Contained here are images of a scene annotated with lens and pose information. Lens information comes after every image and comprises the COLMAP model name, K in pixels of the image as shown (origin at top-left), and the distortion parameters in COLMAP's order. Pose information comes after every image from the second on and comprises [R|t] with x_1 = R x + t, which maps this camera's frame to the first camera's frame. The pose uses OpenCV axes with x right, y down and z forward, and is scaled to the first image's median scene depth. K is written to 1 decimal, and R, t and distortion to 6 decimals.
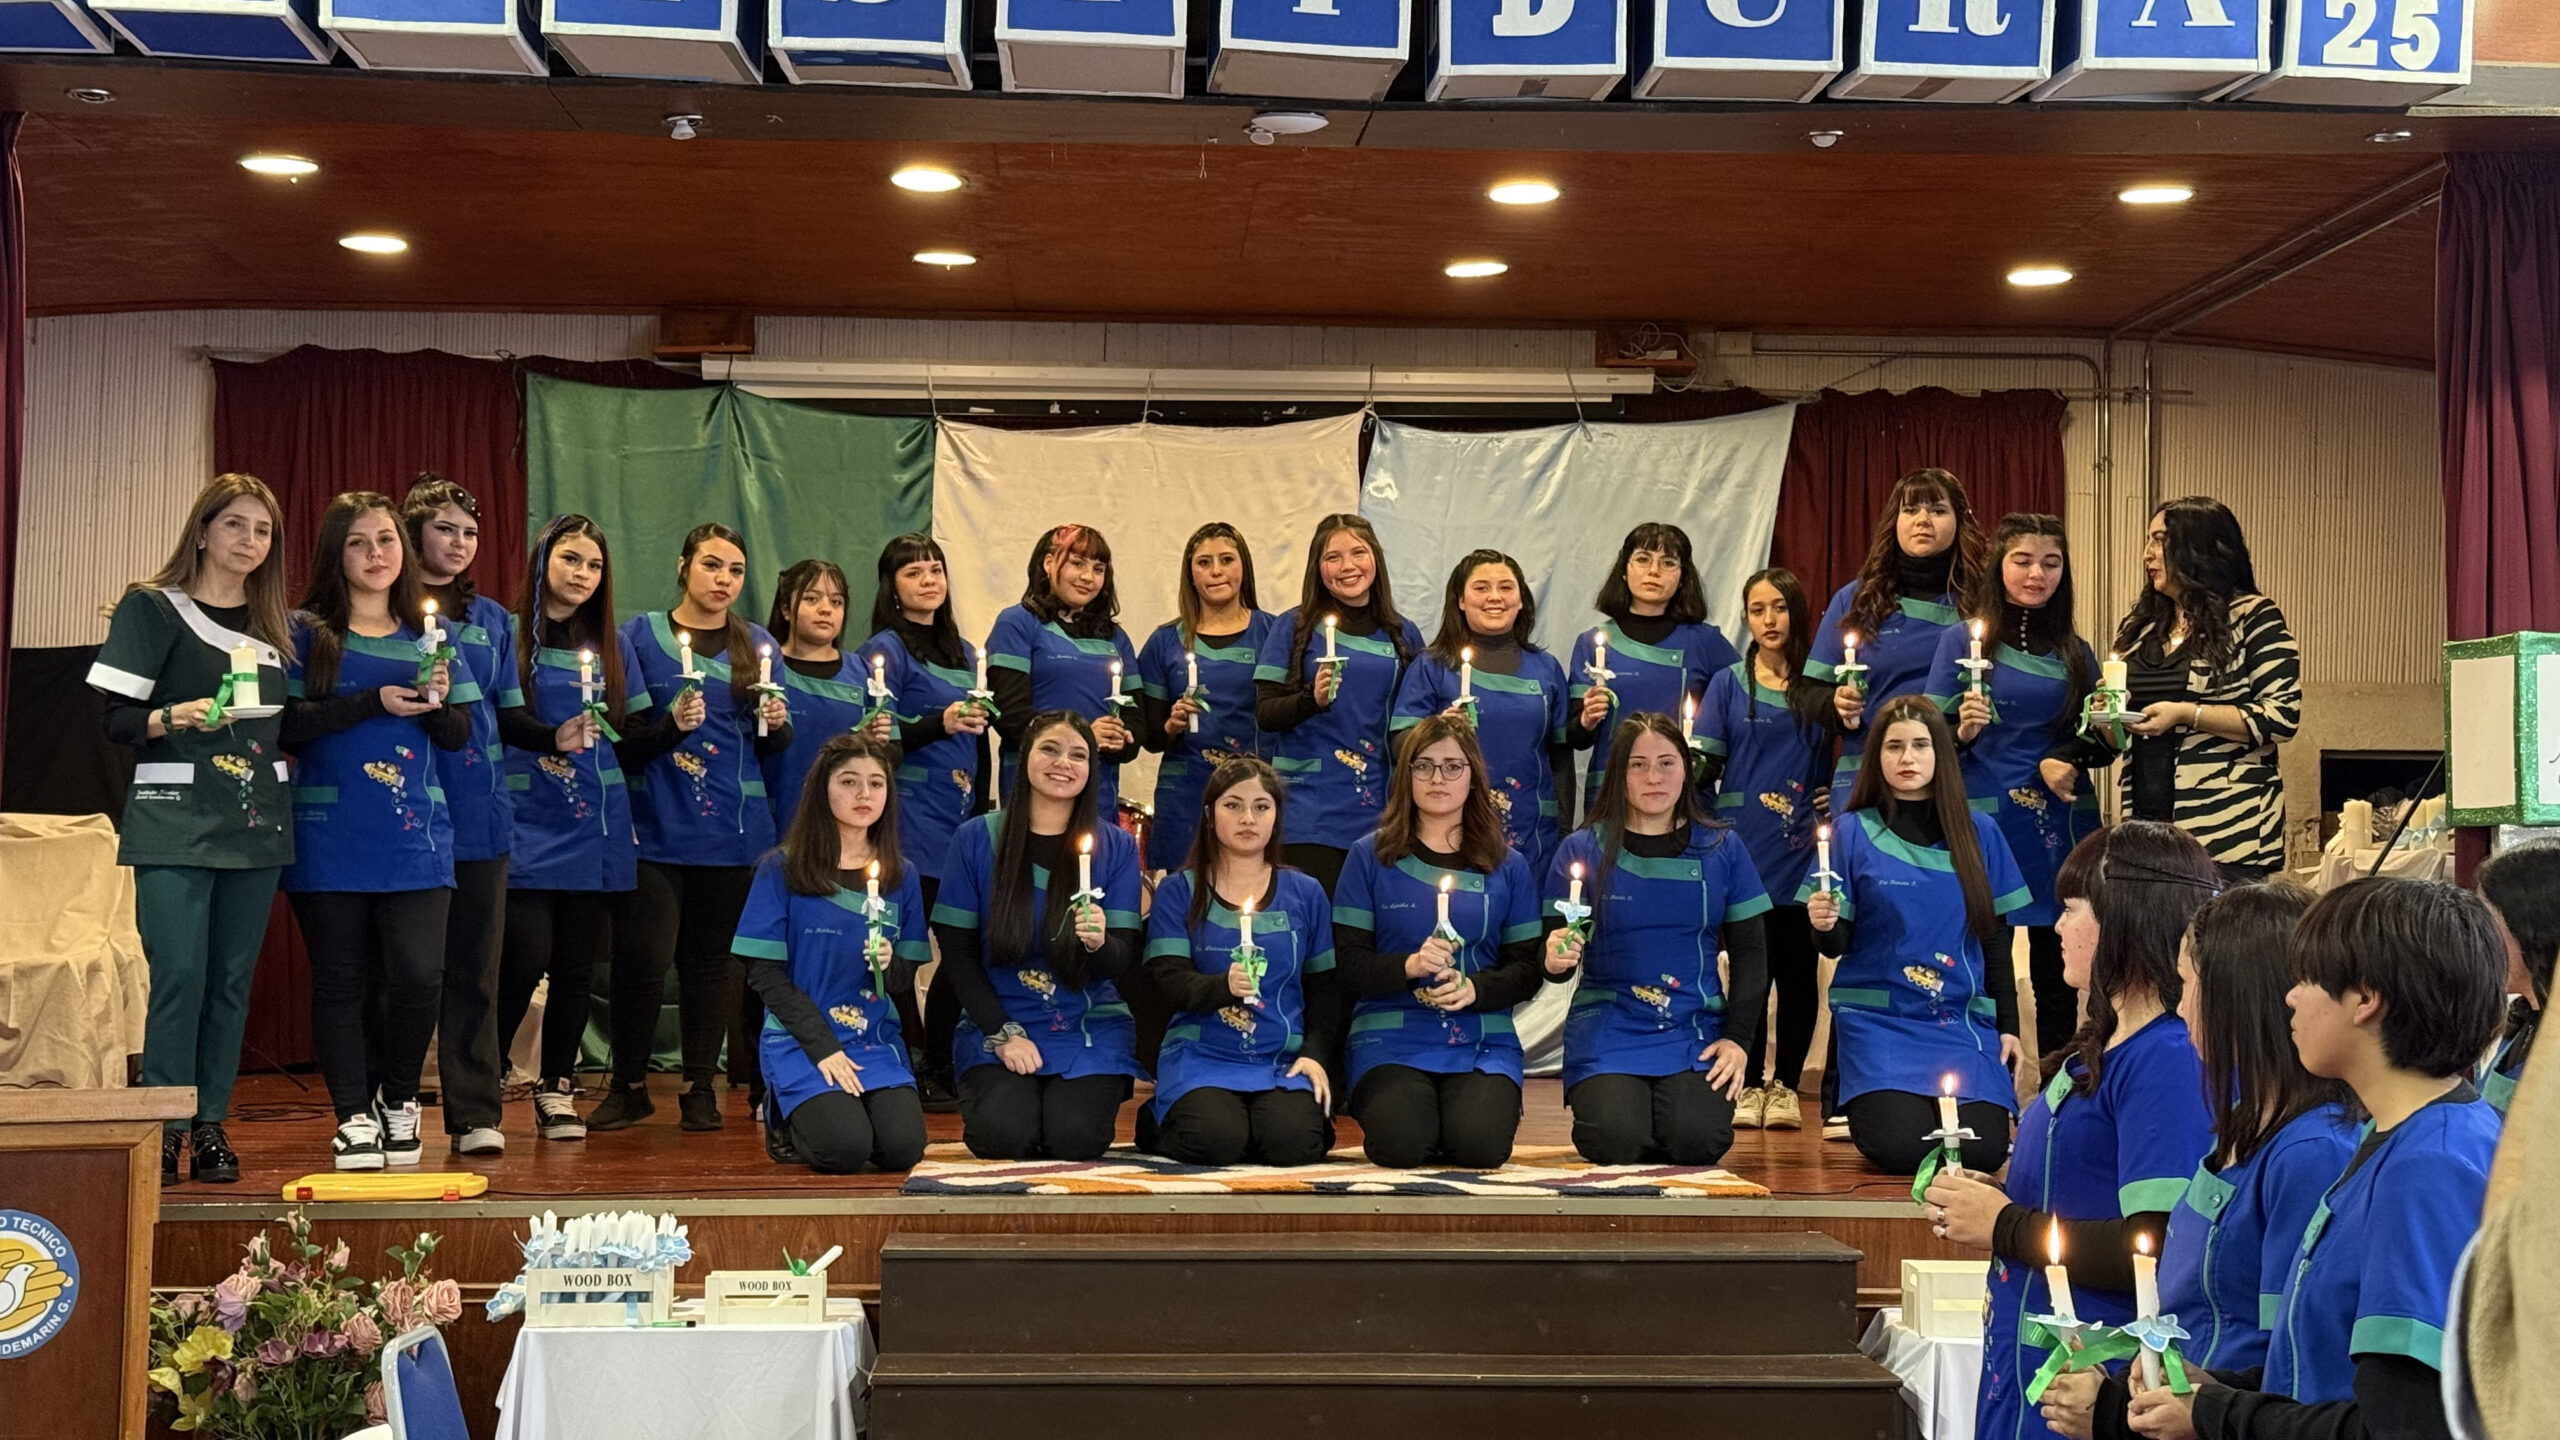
lens RADIAL K [[3636.3, 0, 1280.0], [0, 3636.3, 720.0], [0, 0, 1]] dist [0.163365, -0.230536]
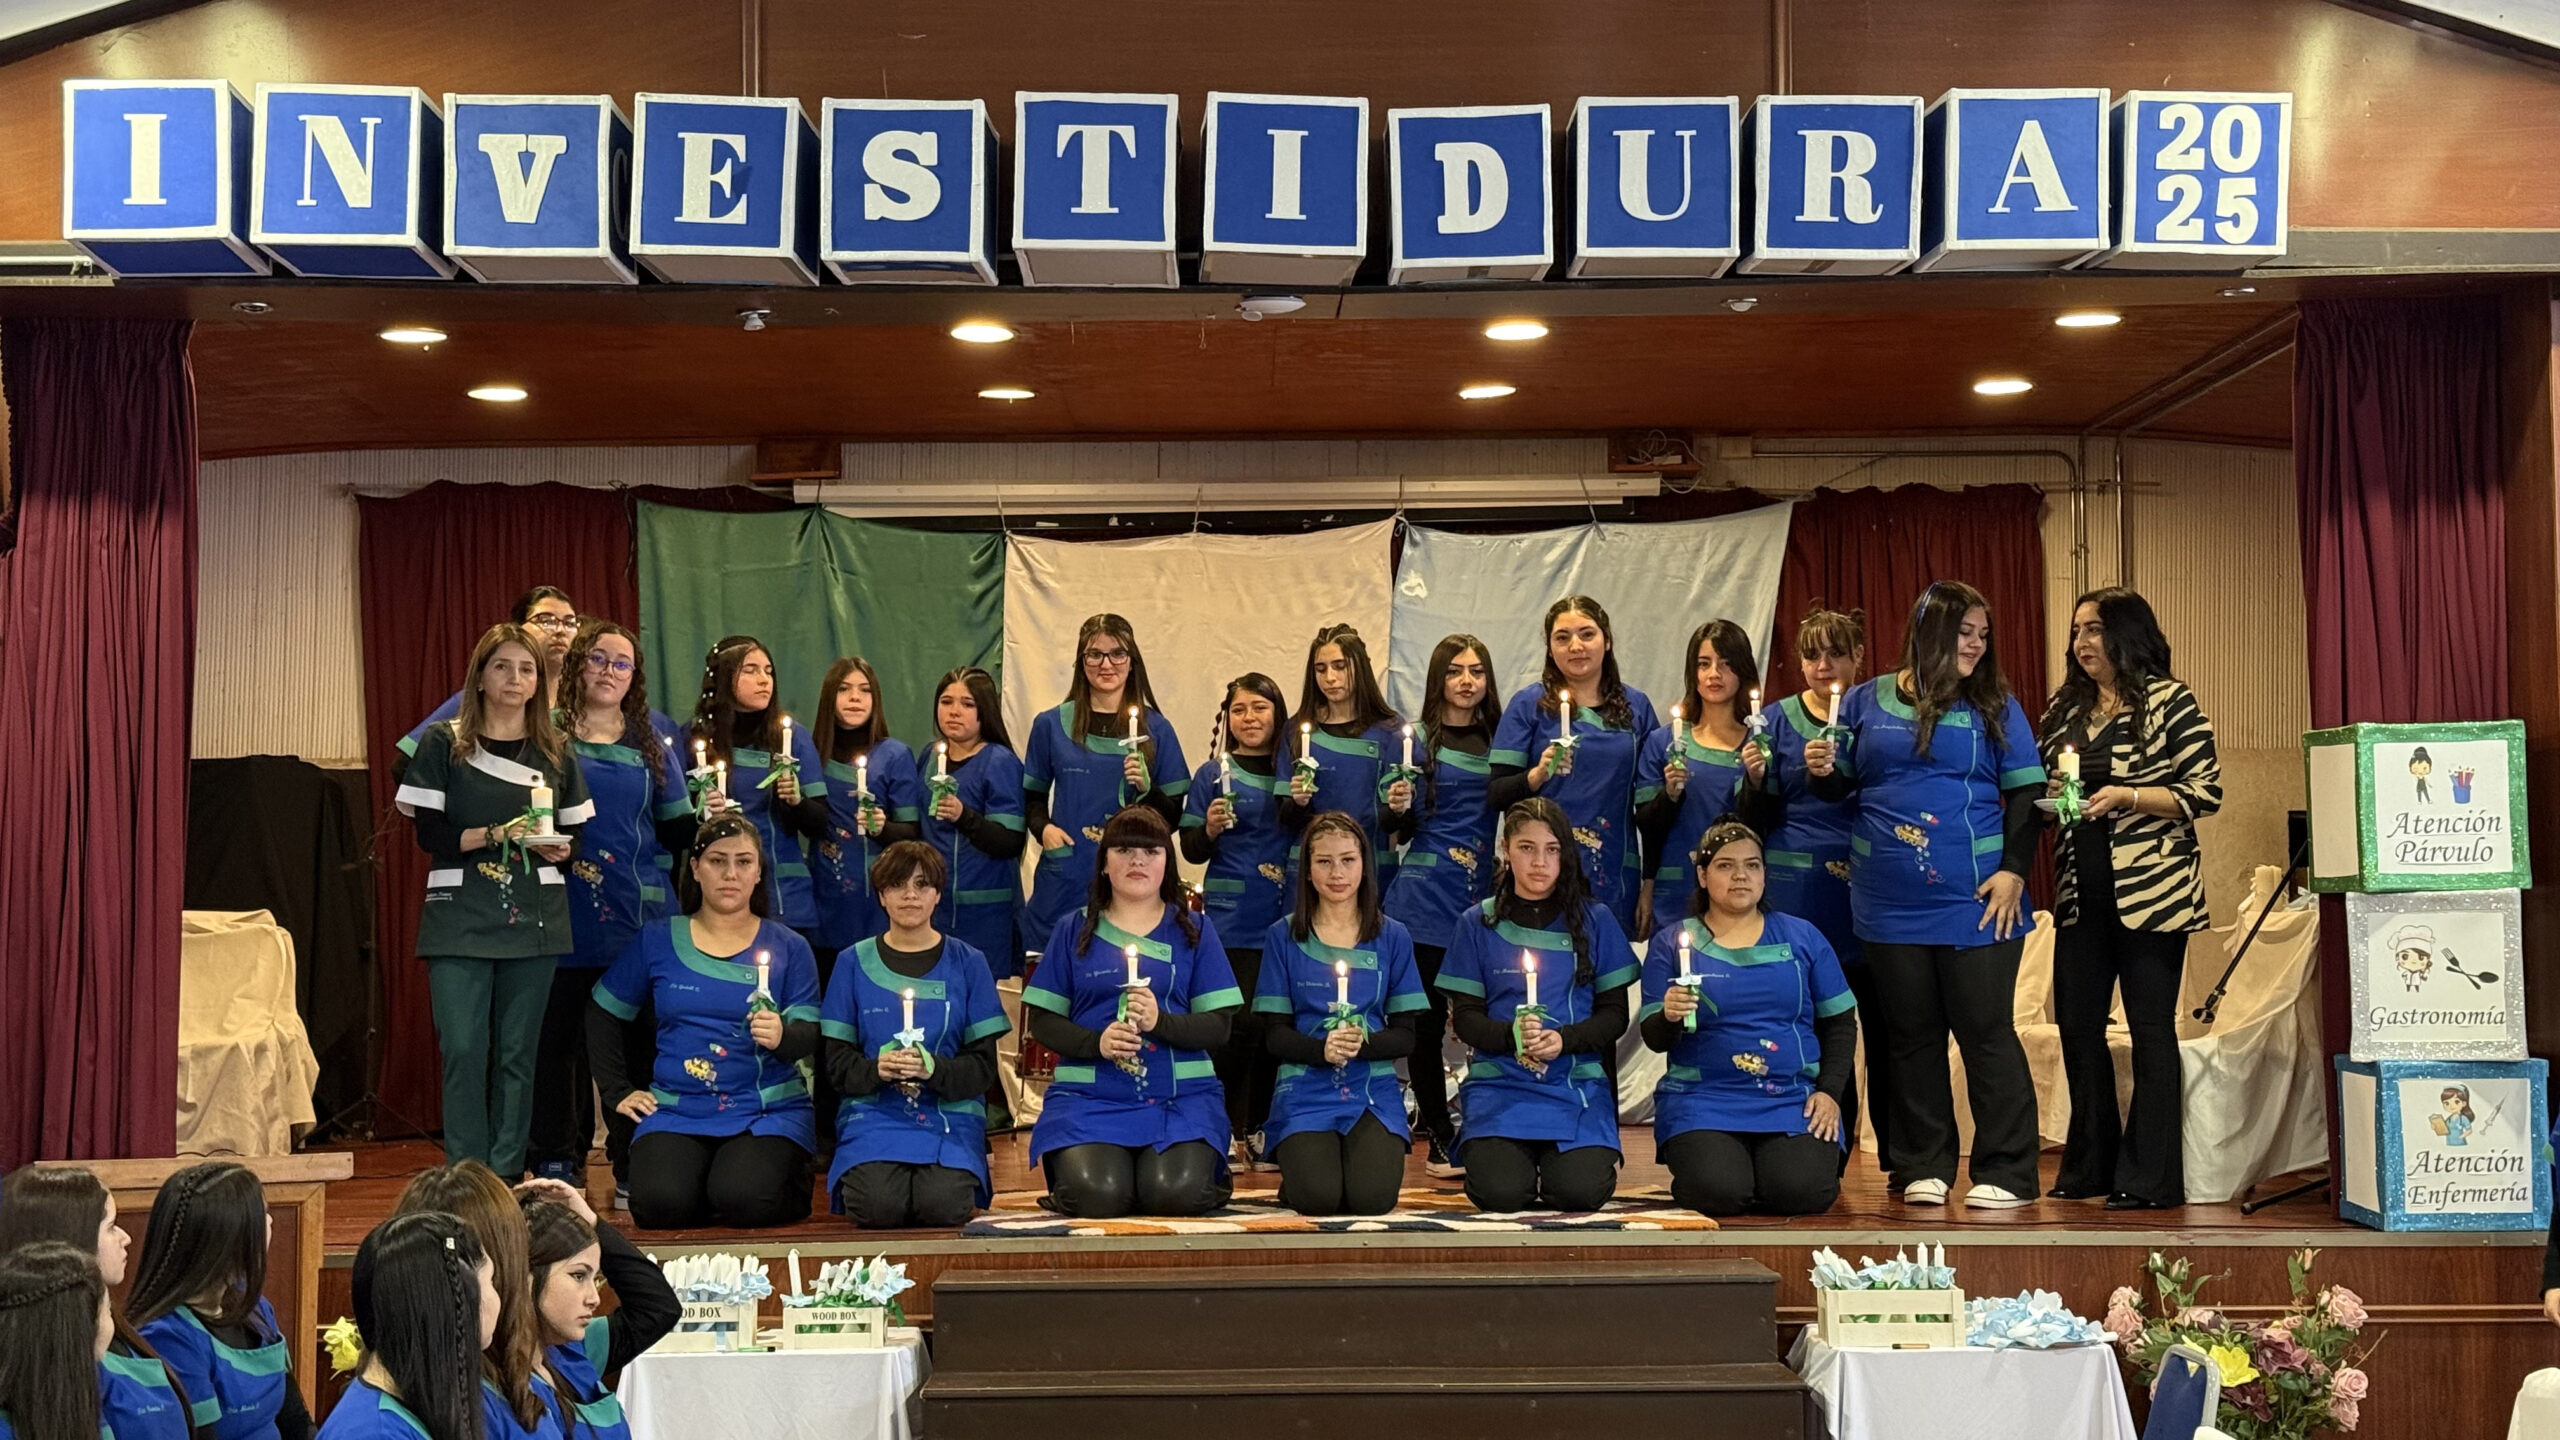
lens RADIAL K [[3647.2, 0, 1271.9], [0, 3647.2, 702.8], [0, 0, 1]] dist [0.160460, -0.160829]
pose [[0.999045, -0.019667, -0.039008, 0.033383], [0.018971, 0.999656, -0.018130, -0.011911], [0.039351, 0.017373, 0.999074, -0.116377]]
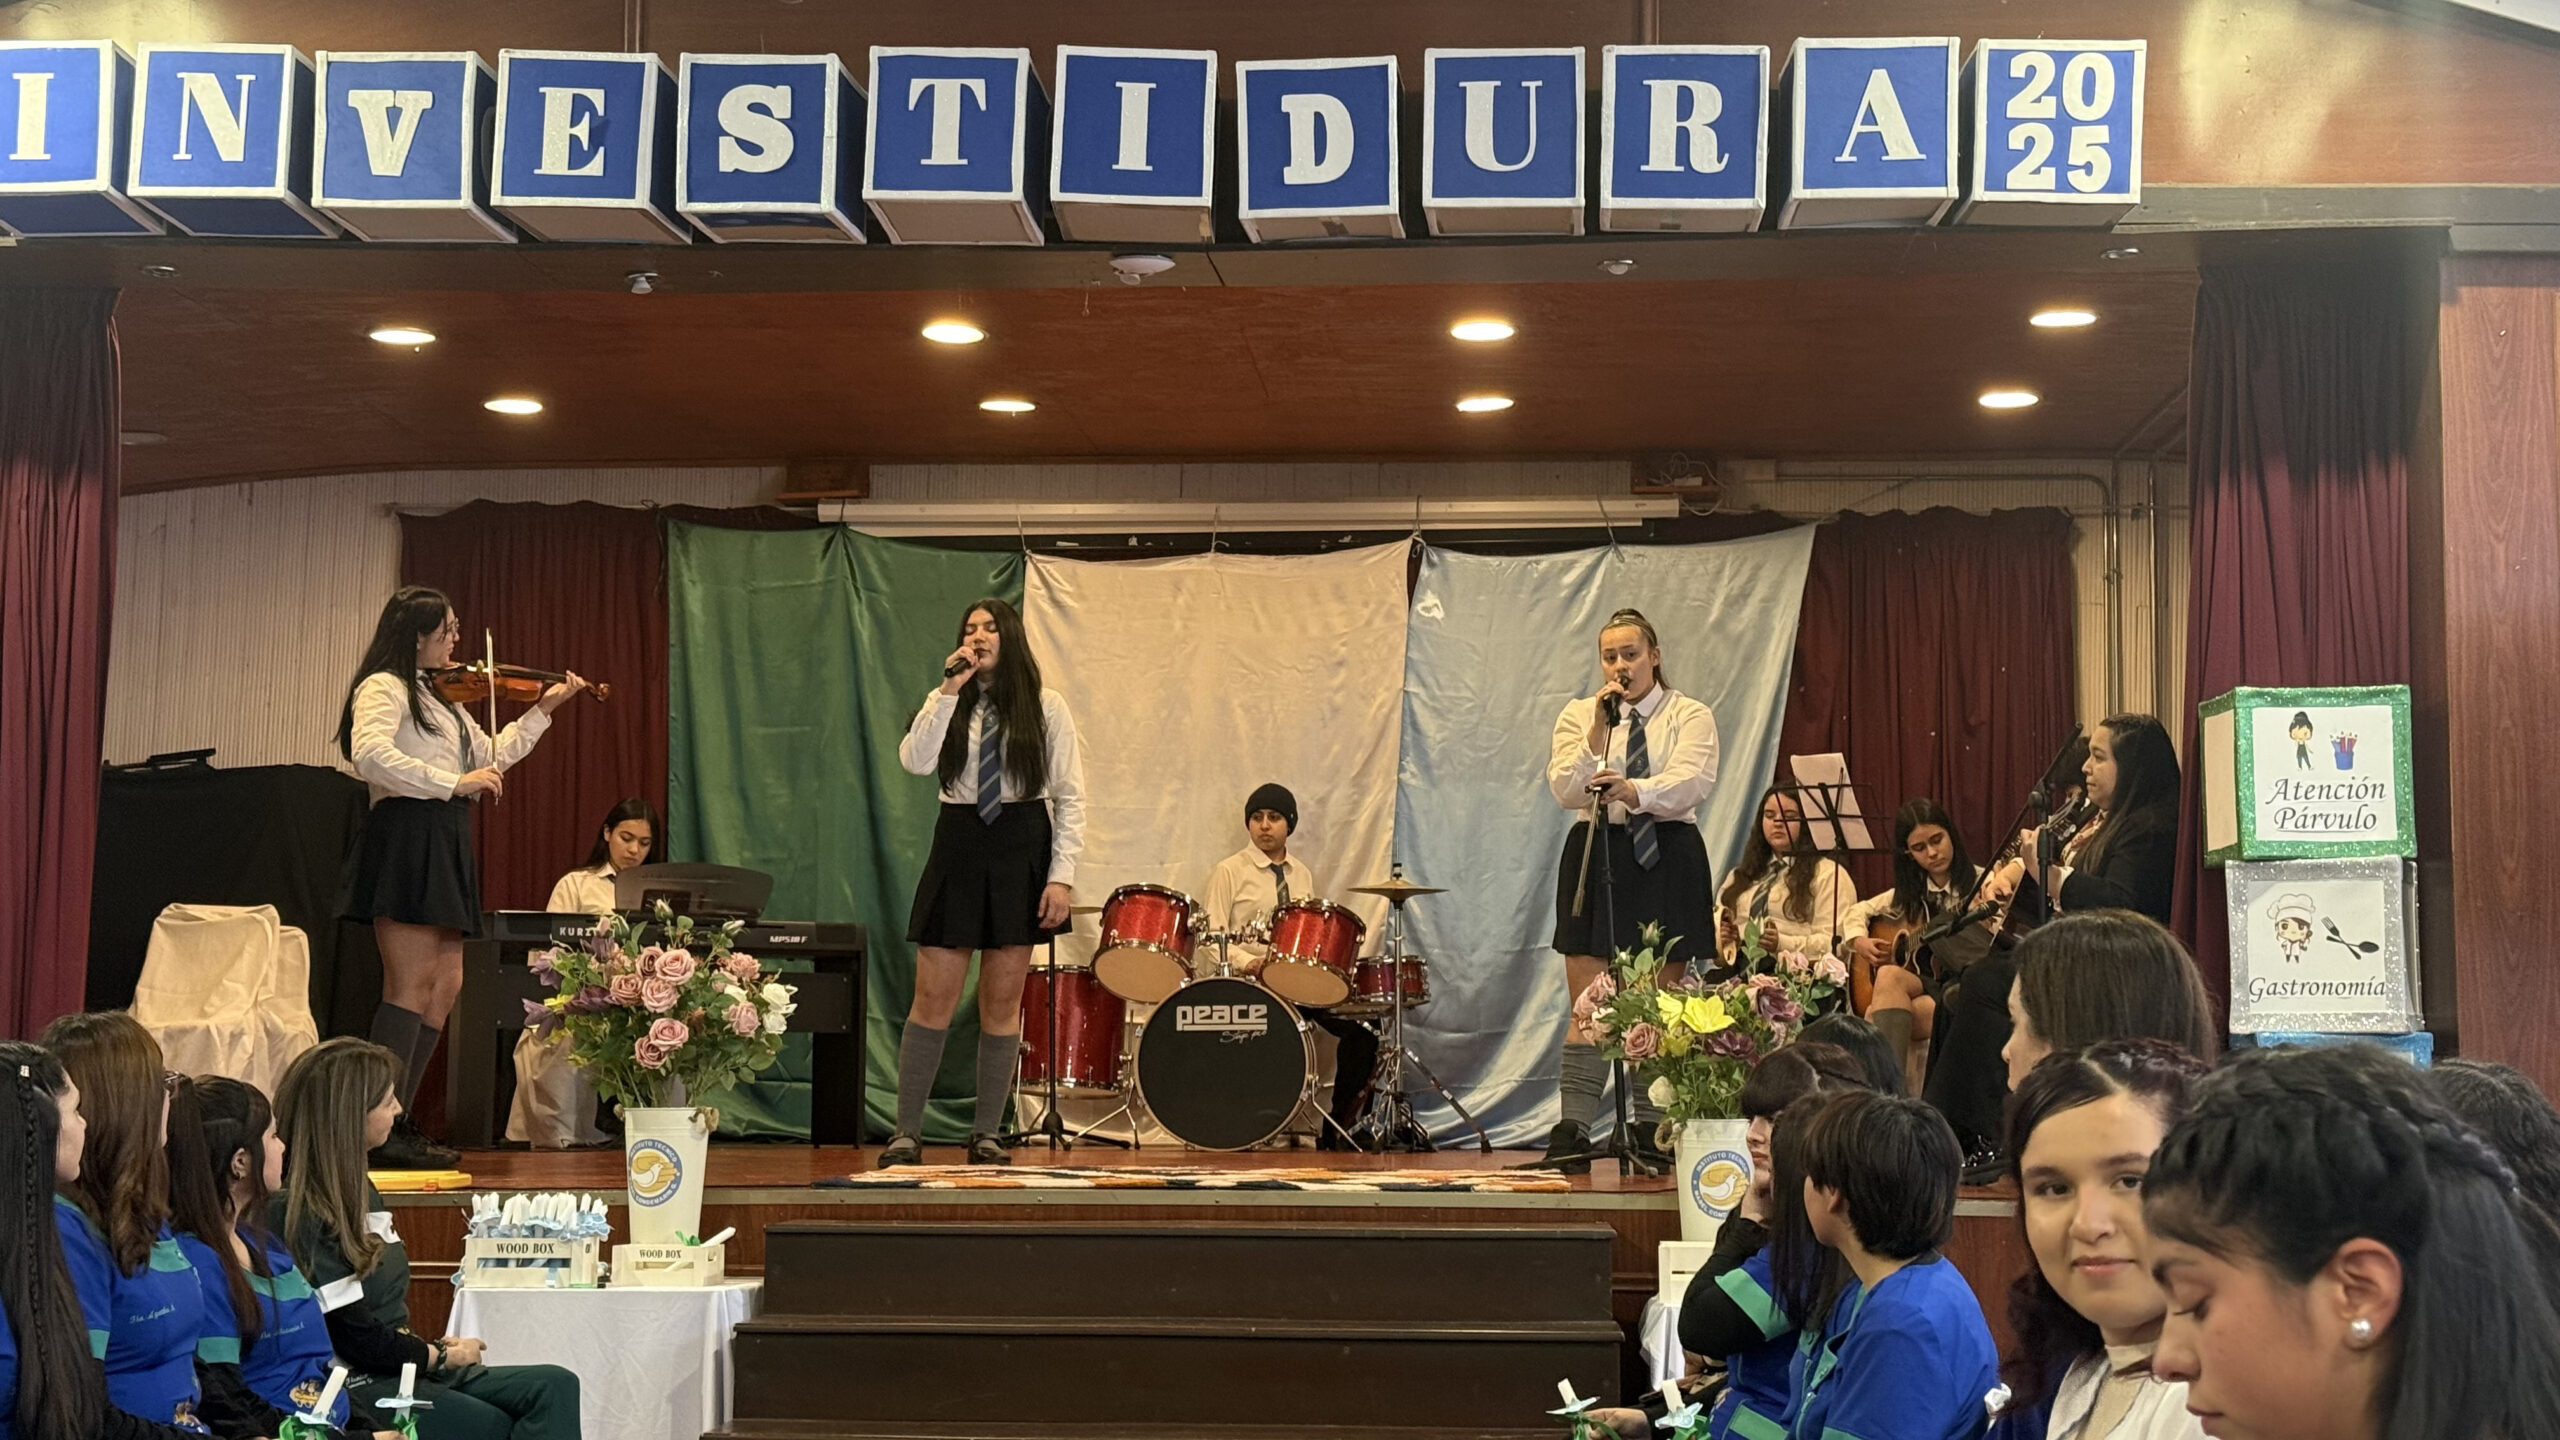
lens RADIAL K [[3647.2, 0, 1271.9], [0, 3647.2, 702.8], [0, 0, 1]] dist [0.160460, -0.160829]
pose [[0.992684, -0.014061, -0.119918, 0.134496], [0.007331, 0.998382, -0.056381, 0.031295], [0.120516, 0.055089, 0.991182, -0.106981]]
